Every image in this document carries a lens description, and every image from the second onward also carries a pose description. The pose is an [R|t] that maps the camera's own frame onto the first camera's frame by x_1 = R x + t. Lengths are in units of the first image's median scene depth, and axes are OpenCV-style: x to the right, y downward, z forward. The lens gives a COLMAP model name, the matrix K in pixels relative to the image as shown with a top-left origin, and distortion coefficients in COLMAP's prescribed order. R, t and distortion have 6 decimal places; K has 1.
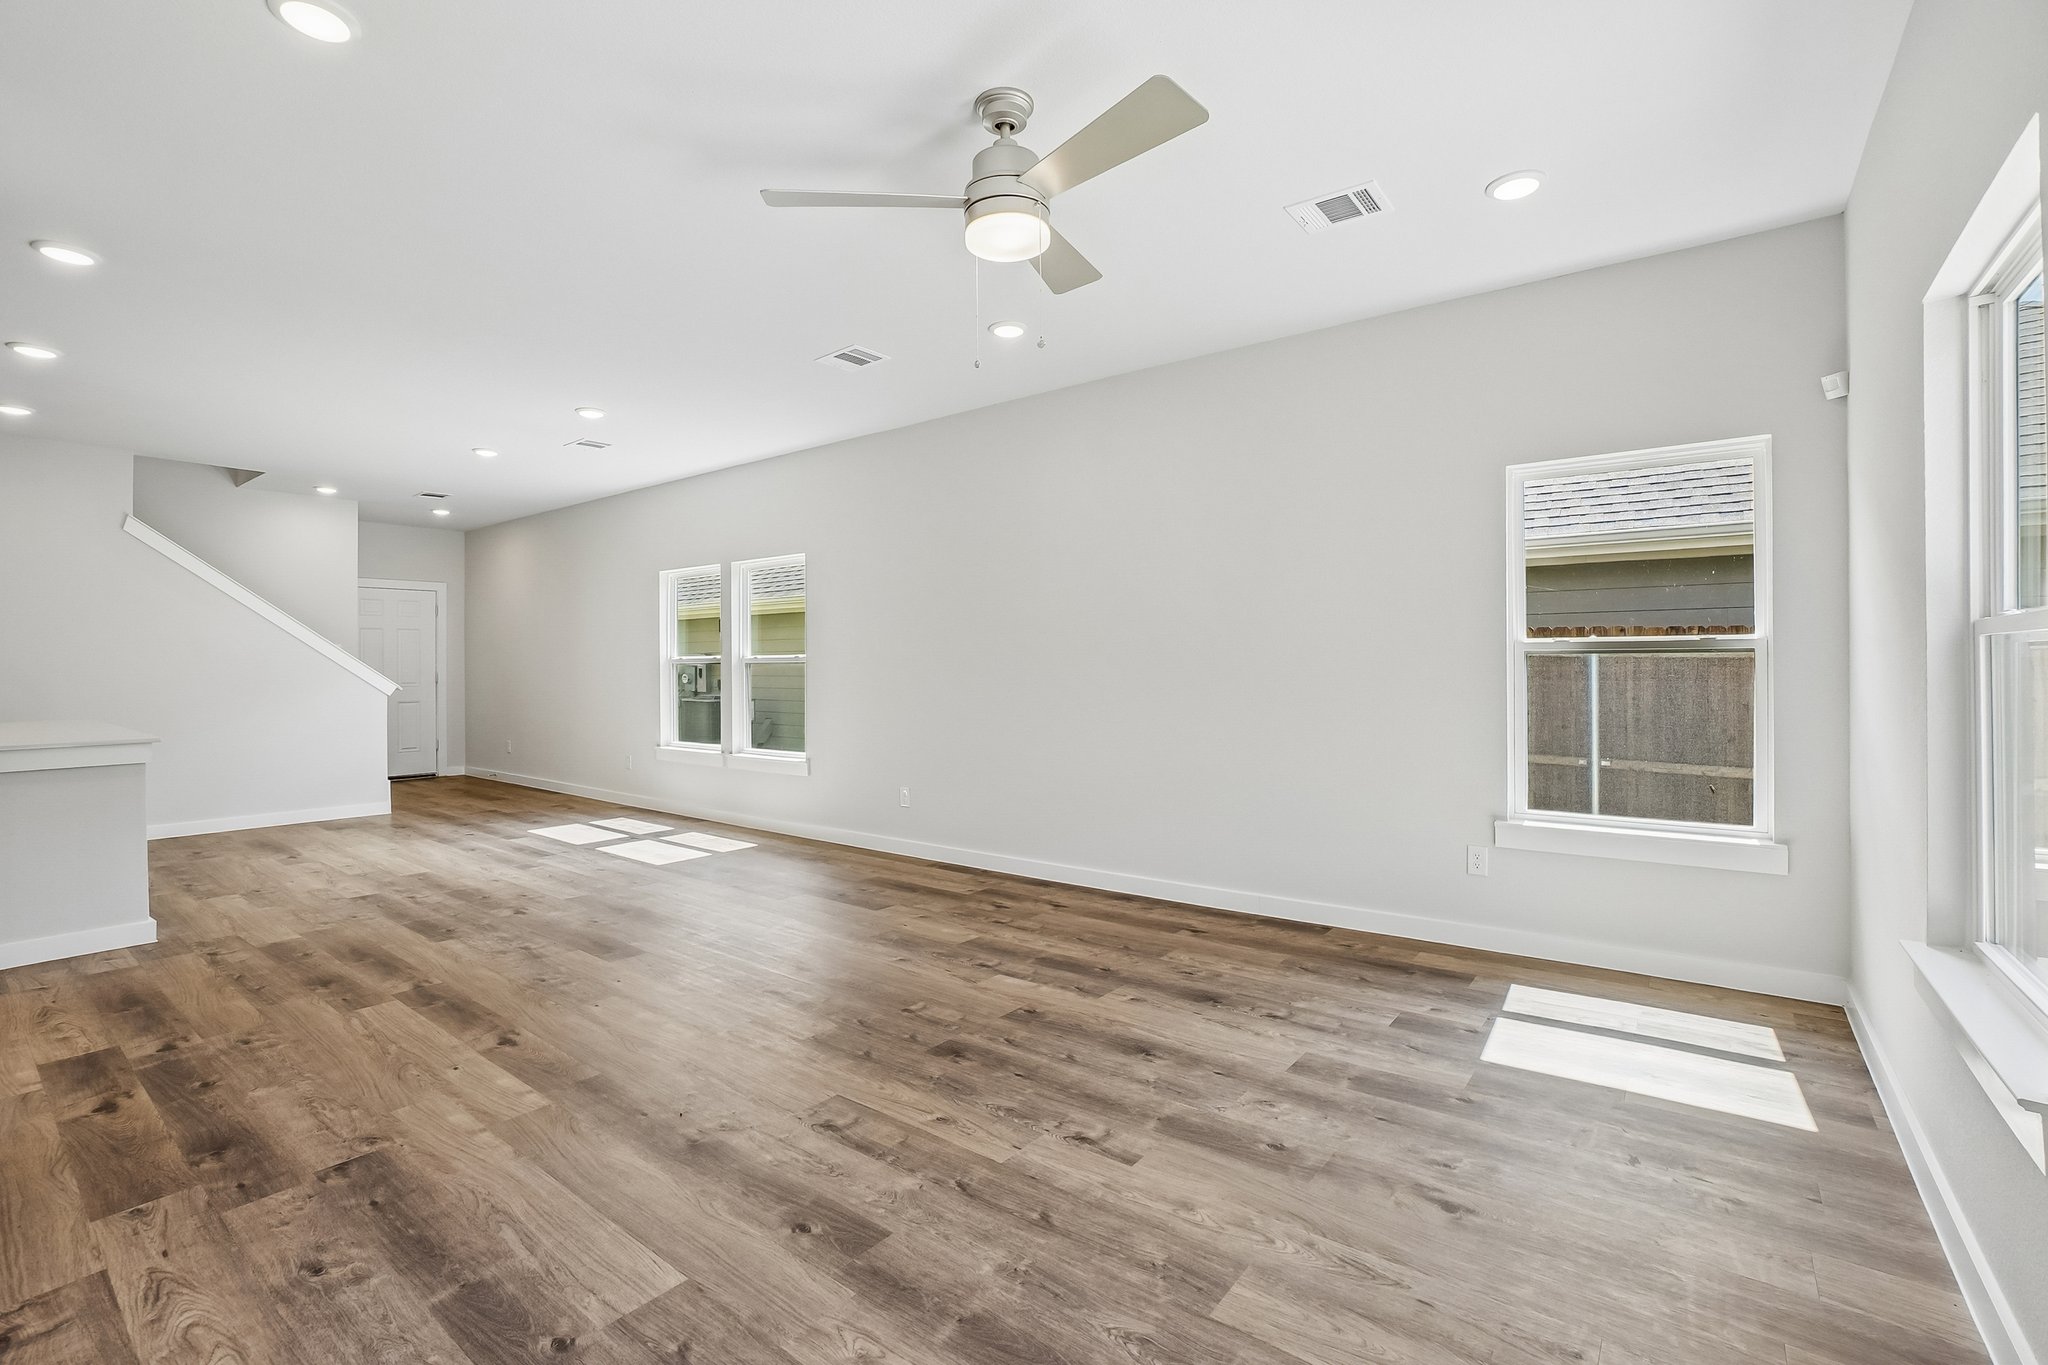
lens RADIAL K [[914.5, 0, 1007.8], [0, 914.5, 670.1], [0, 0, 1]] dist [-0.062517, 0.023095]
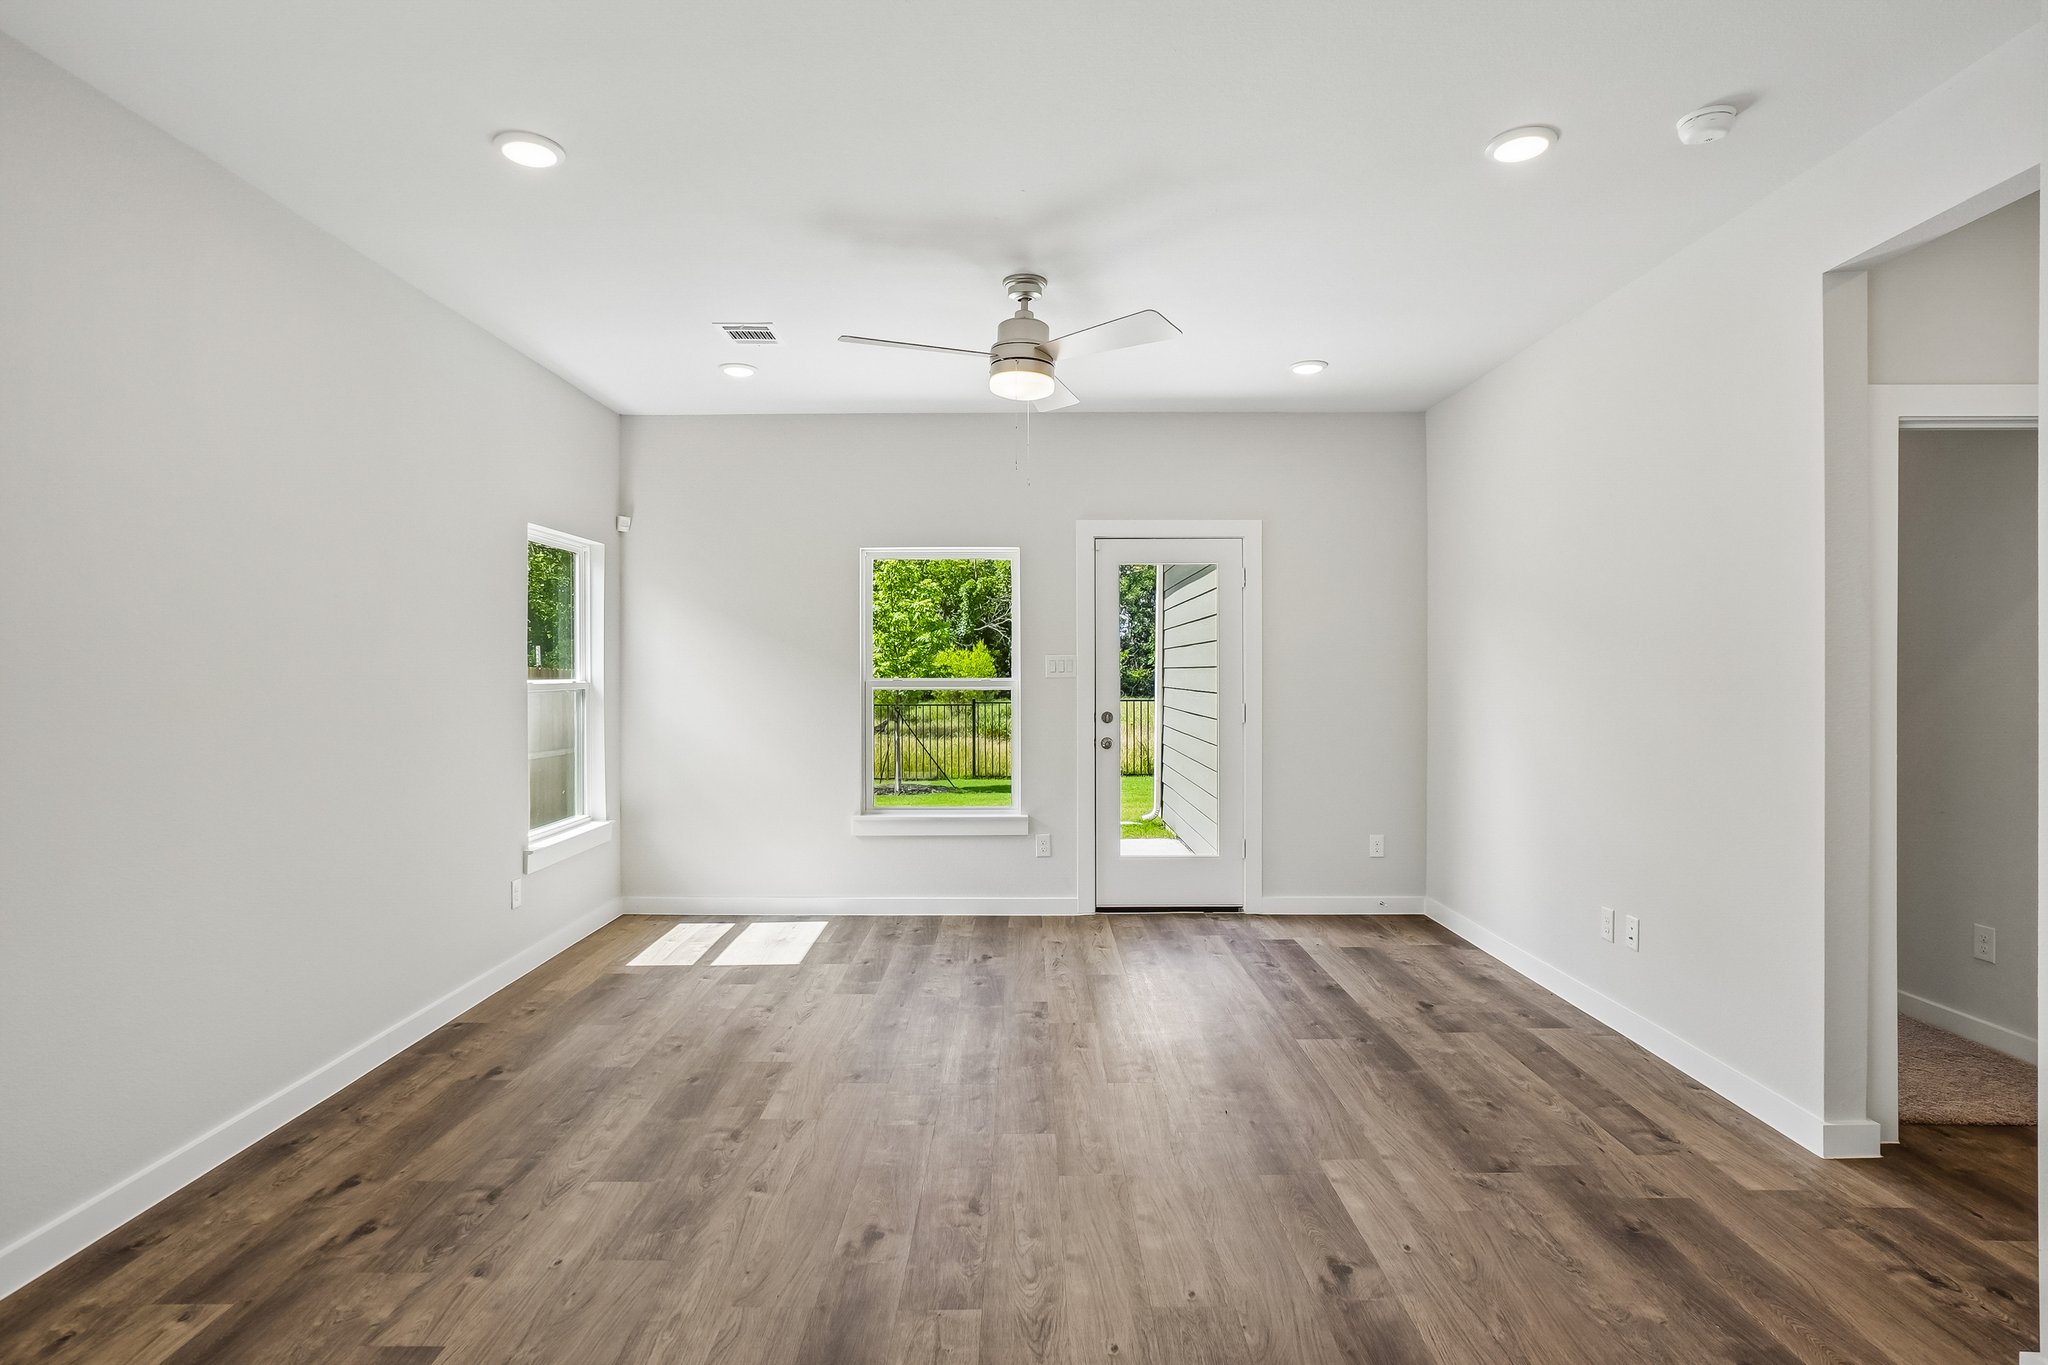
lens RADIAL K [[1047.8, 0, 1018.2], [0, 1047.8, 676.8], [0, 0, 1]] dist [-0.047182, 0.027314]
pose [[-0.612920, -0.001327, 0.790144, -1.126338], [0.005605, 0.999966, 0.006027, -0.062988], [-0.790125, 0.008123, -0.612892, 1.819702]]
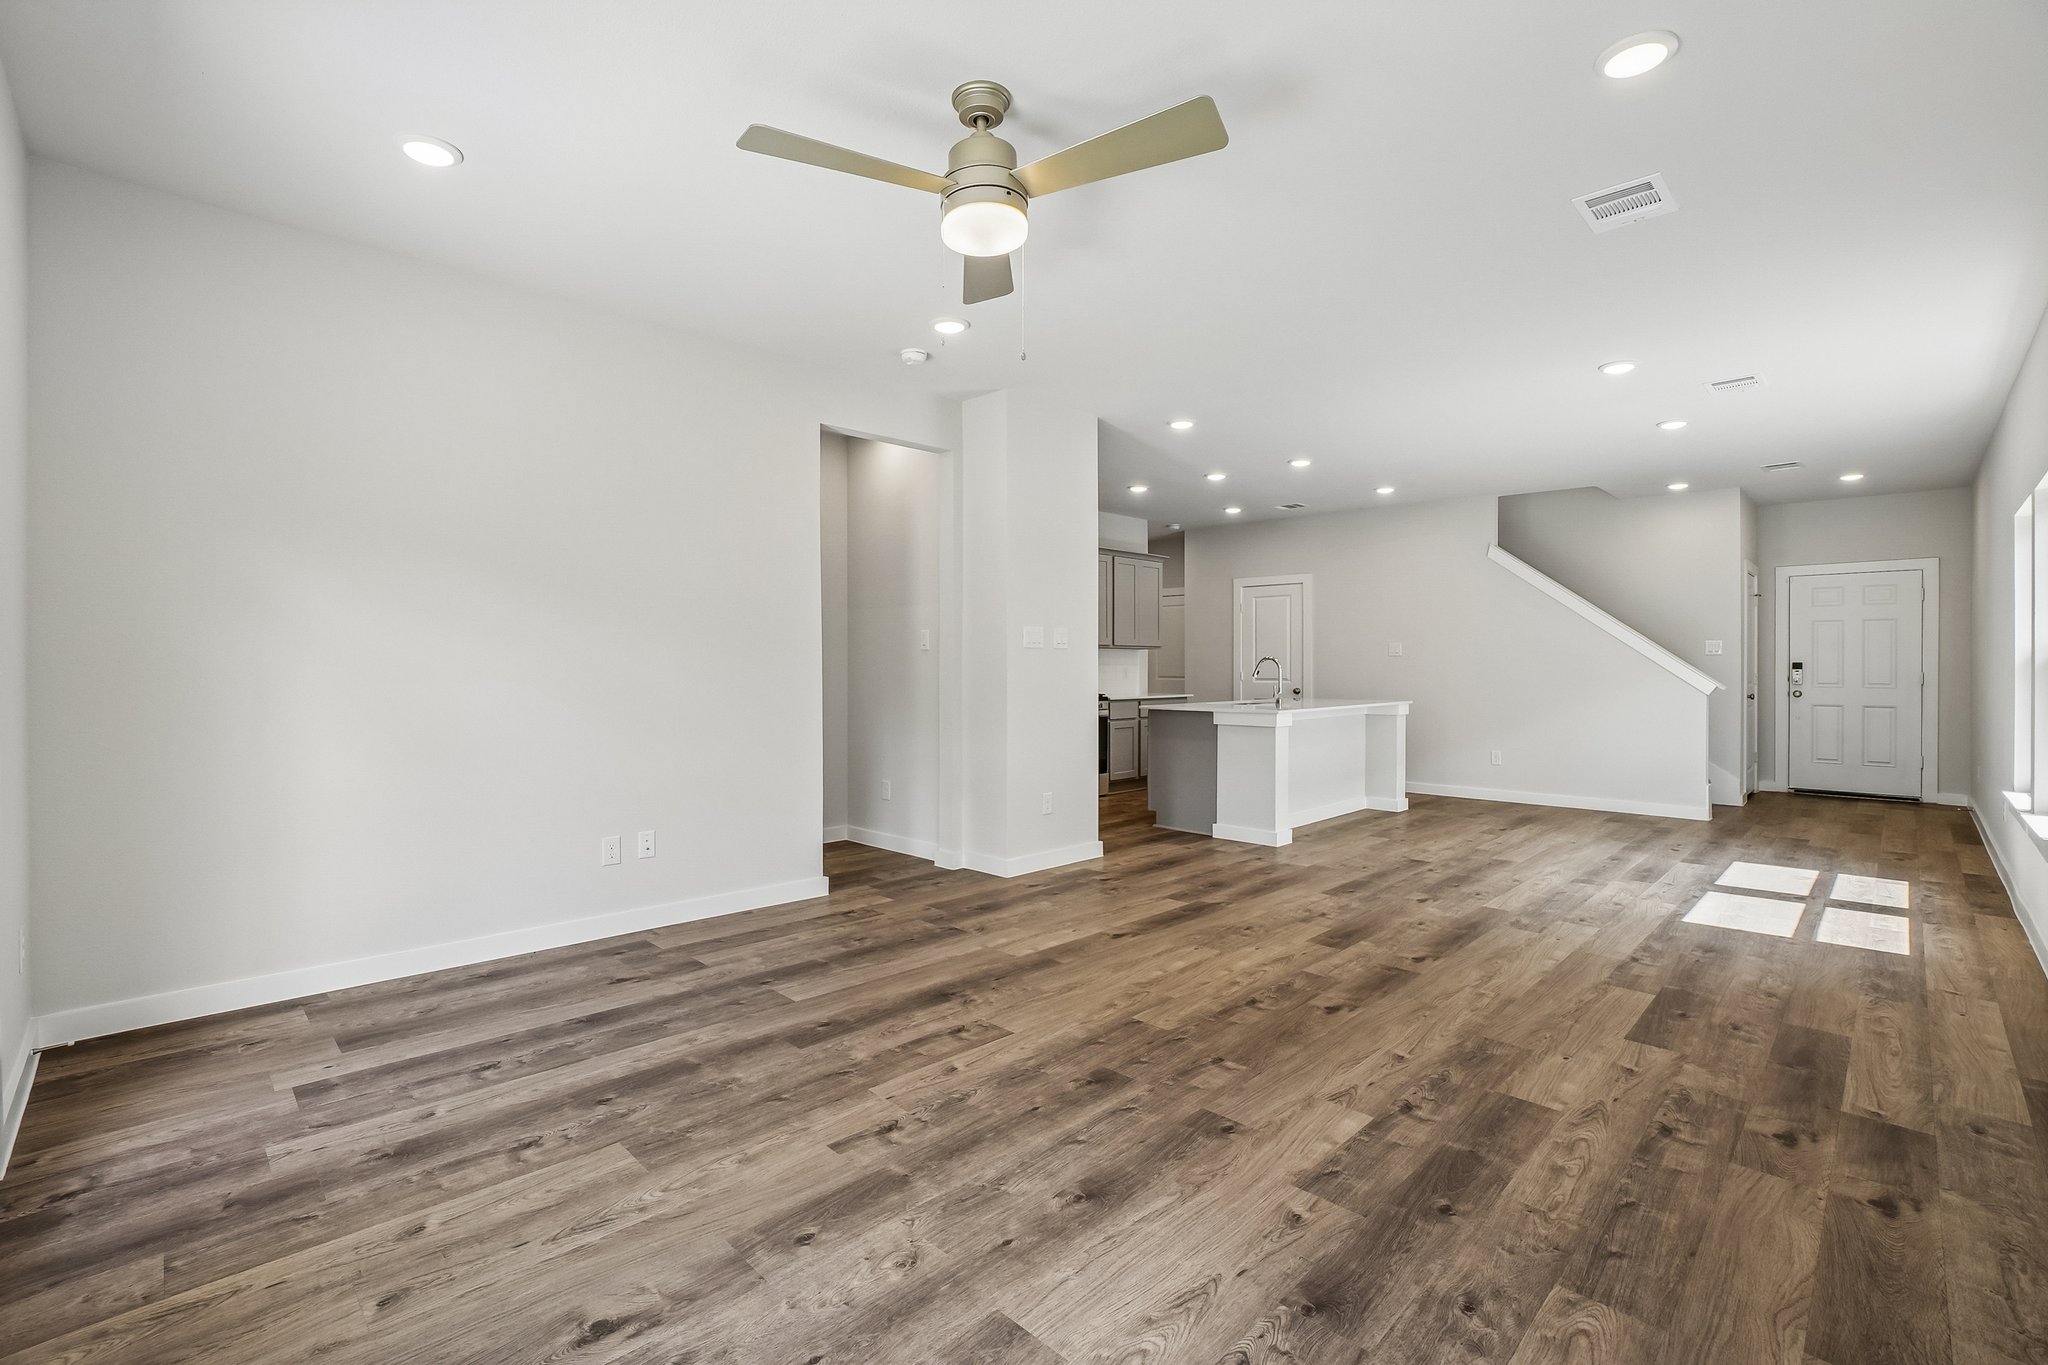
lens RADIAL K [[914.5, 0, 1007.8], [0, 914.5, 670.1], [0, 0, 1]] dist [-0.062517, 0.023095]
pose [[-0.129701, 0.008232, -0.991519, 0.919931], [-0.005658, 0.999943, 0.009042, -0.008070], [0.991537, 0.006783, -0.129647, 1.081755]]
